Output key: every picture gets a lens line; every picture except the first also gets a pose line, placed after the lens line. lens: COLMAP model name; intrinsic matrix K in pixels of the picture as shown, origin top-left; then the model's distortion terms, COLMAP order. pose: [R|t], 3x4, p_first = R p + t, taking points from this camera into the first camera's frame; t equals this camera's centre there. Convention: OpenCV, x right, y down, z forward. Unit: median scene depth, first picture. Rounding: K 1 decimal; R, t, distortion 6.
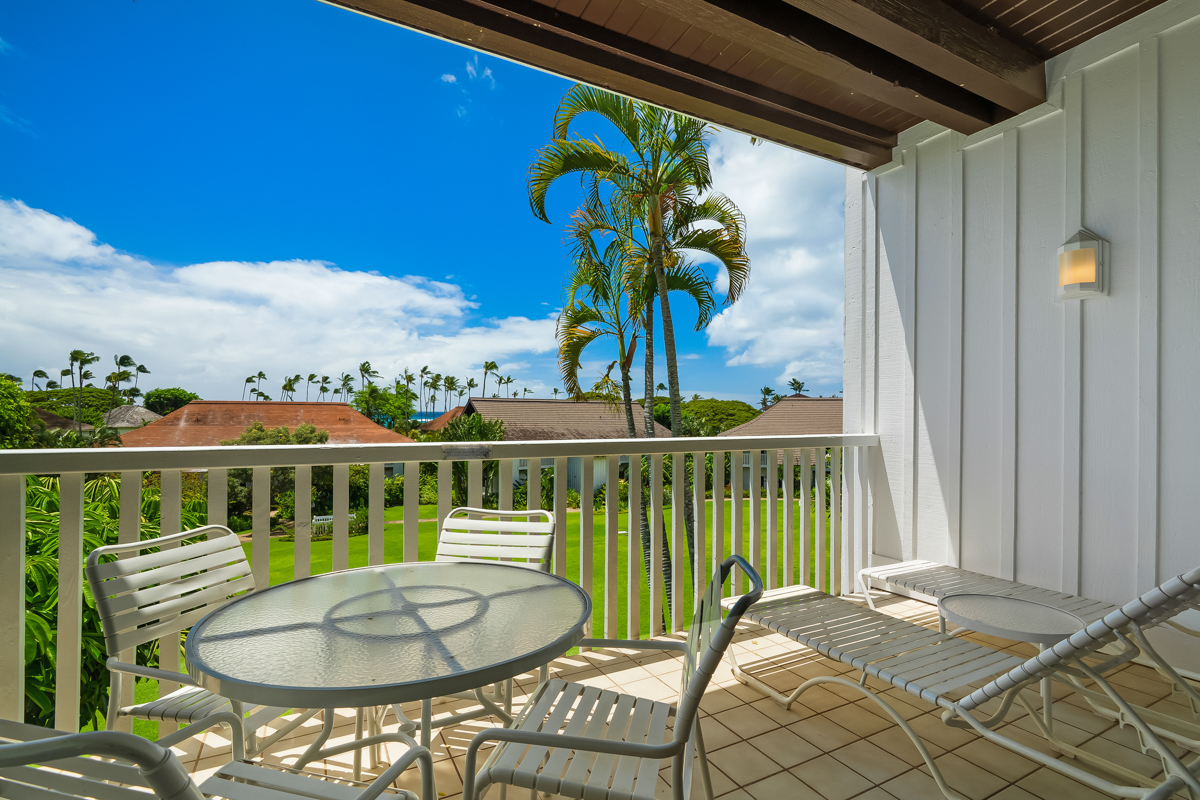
lens RADIAL K [[548.7, 0, 590.8], [0, 548.7, 406.1], [0, 0, 1]] dist [-0.003073, 0.000929]
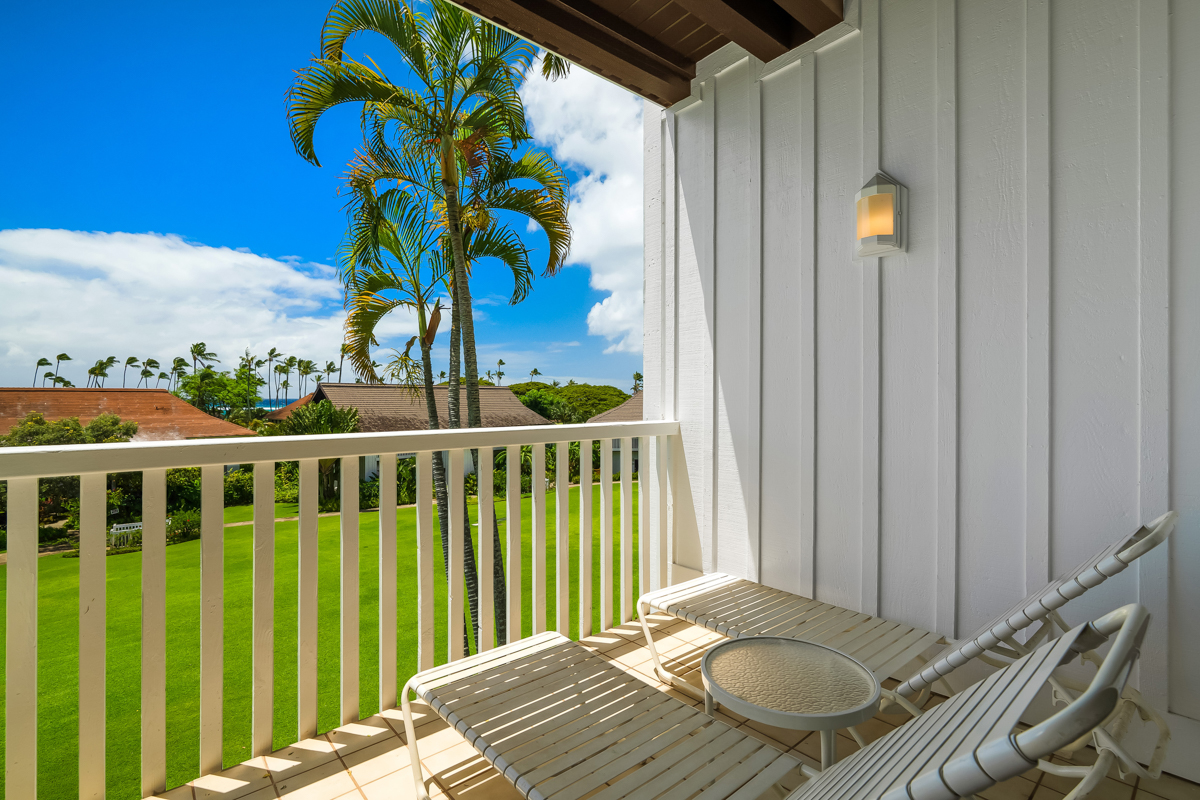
lens RADIAL K [[549.2, 0, 590.9], [0, 549.2, 391.4], [0, 0, 1]] dist [-0.005696, 0.001150]
pose [[0.975714, -0.004723, 0.218998, 0.036844], [0.004794, 0.999988, 0.000208, 0.000938], [-0.218997, 0.000847, 0.975725, 0.036772]]
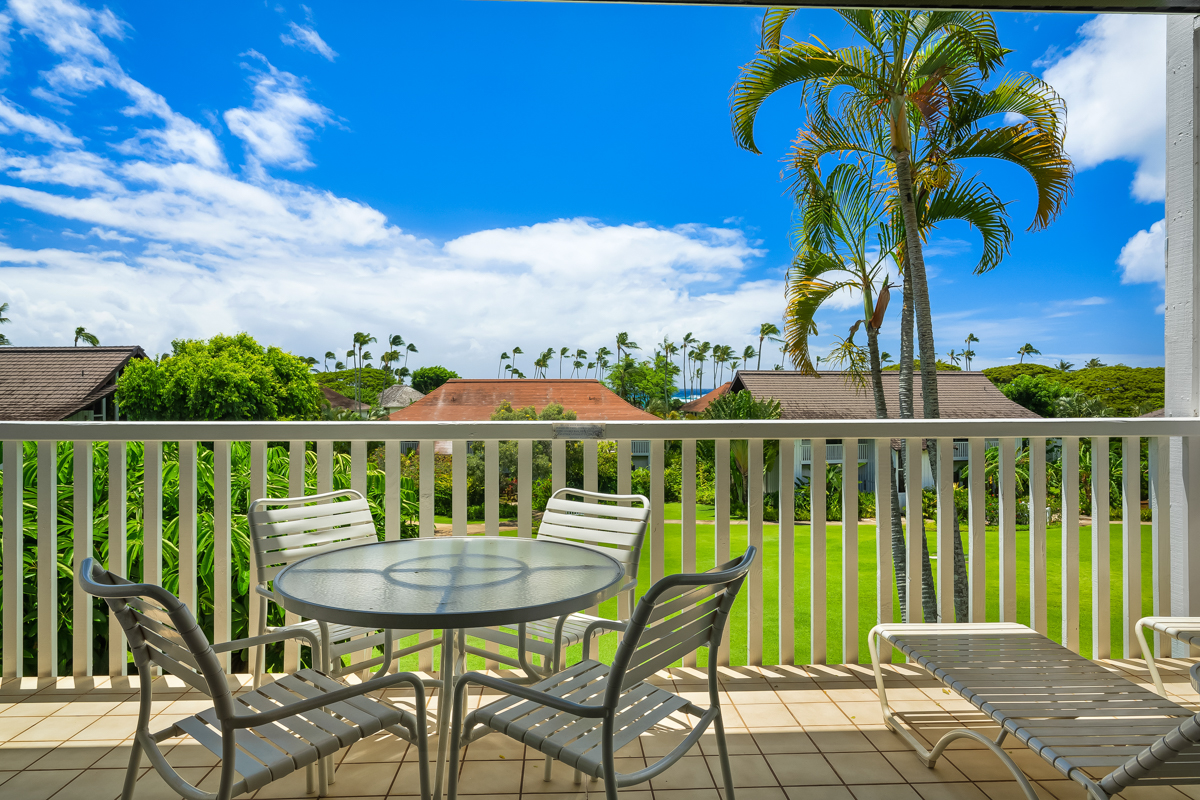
lens RADIAL K [[703.0, 0, 597.0], [0, 703.0, 388.7], [0, 0, 1]] dist [0.001611, 0.000394]
pose [[0.908708, -0.007779, -0.417361, 0.035784], [0.012023, 0.999899, 0.007541, 0.000094], [0.417260, -0.011870, 0.908710, -0.010527]]
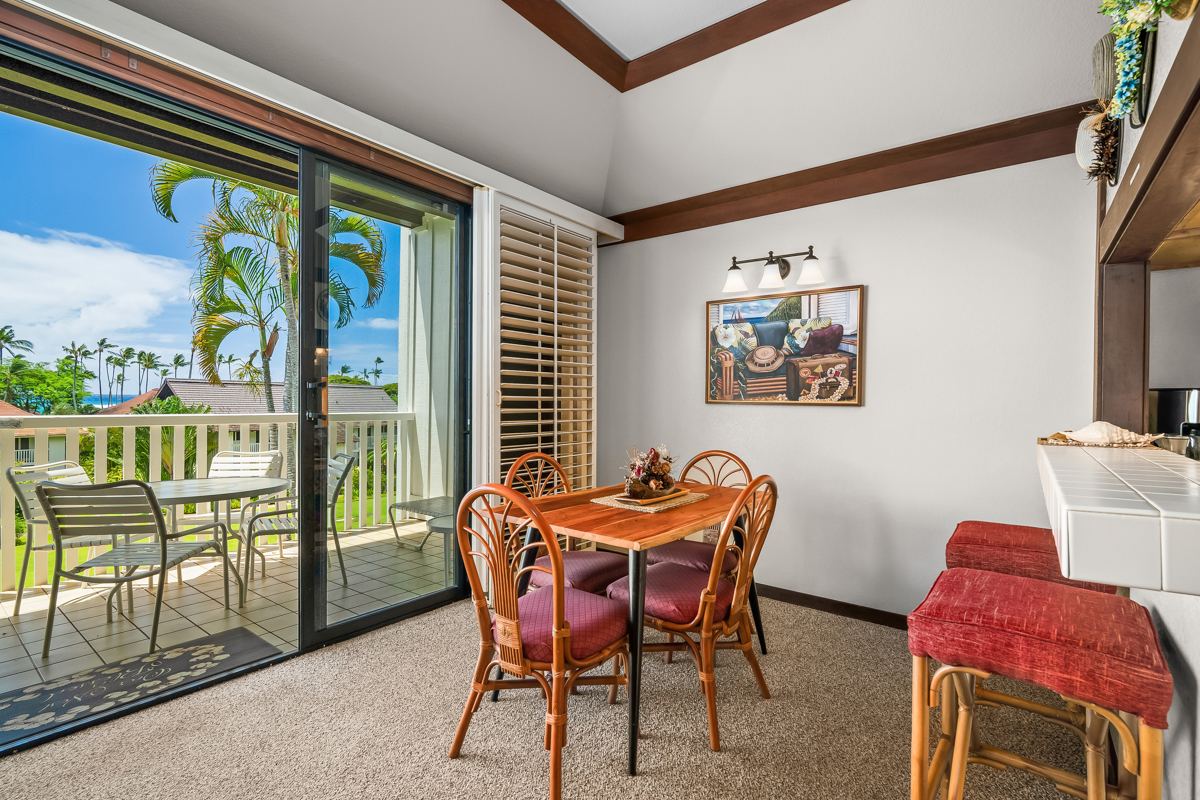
lens RADIAL K [[548.7, 0, 590.8], [0, 548.7, 406.1], [0, 0, 1]] dist [-0.003073, 0.000929]
pose [[0.911597, 0.002327, 0.411079, 0.061784], [-0.012742, 0.999663, 0.022597, -0.000574], [-0.410888, -0.025837, 0.911320, -0.091040]]
